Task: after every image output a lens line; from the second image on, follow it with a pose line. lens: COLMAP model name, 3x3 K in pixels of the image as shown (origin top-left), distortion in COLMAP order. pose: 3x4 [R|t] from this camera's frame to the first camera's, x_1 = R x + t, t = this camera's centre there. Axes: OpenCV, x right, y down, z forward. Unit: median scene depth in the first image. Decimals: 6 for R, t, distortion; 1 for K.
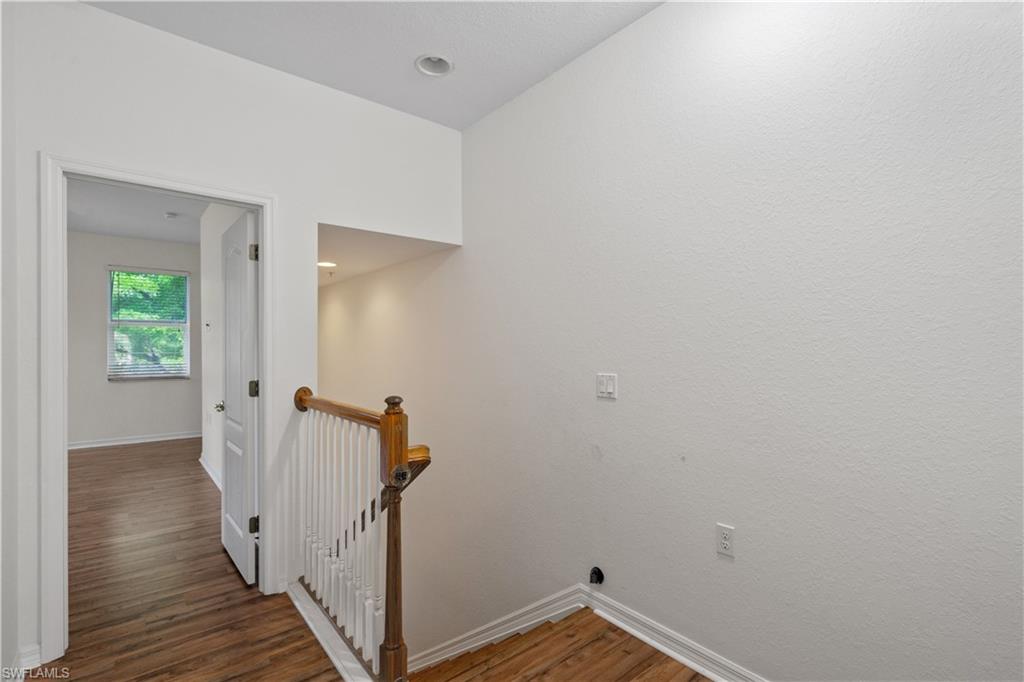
lens RADIAL K [[472.4, 0, 511.3], [0, 472.4, 347.4], [0, 0, 1]] dist [-0.005558, 0.003895]
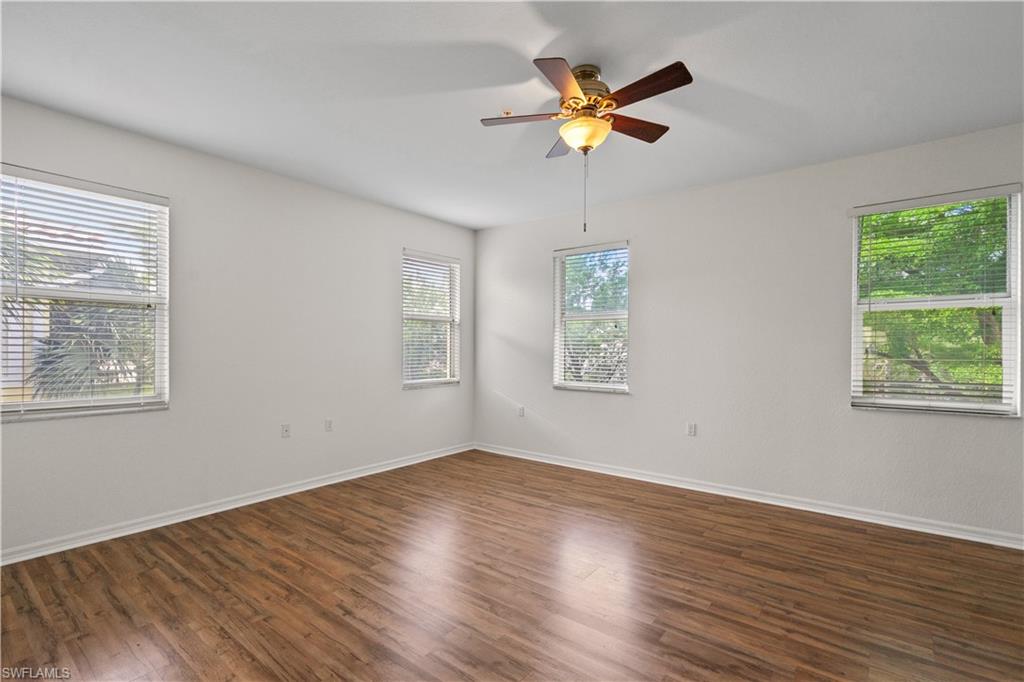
lens RADIAL K [[472.4, 0, 519.0], [0, 472.4, 343.6], [0, 0, 1]] dist [-0.005558, 0.003895]
pose [[0.225207, -0.000656, -0.974311, -0.309830], [-0.004217, 0.999990, -0.001648, -0.004790], [0.974302, 0.004480, 0.225202, 0.382636]]
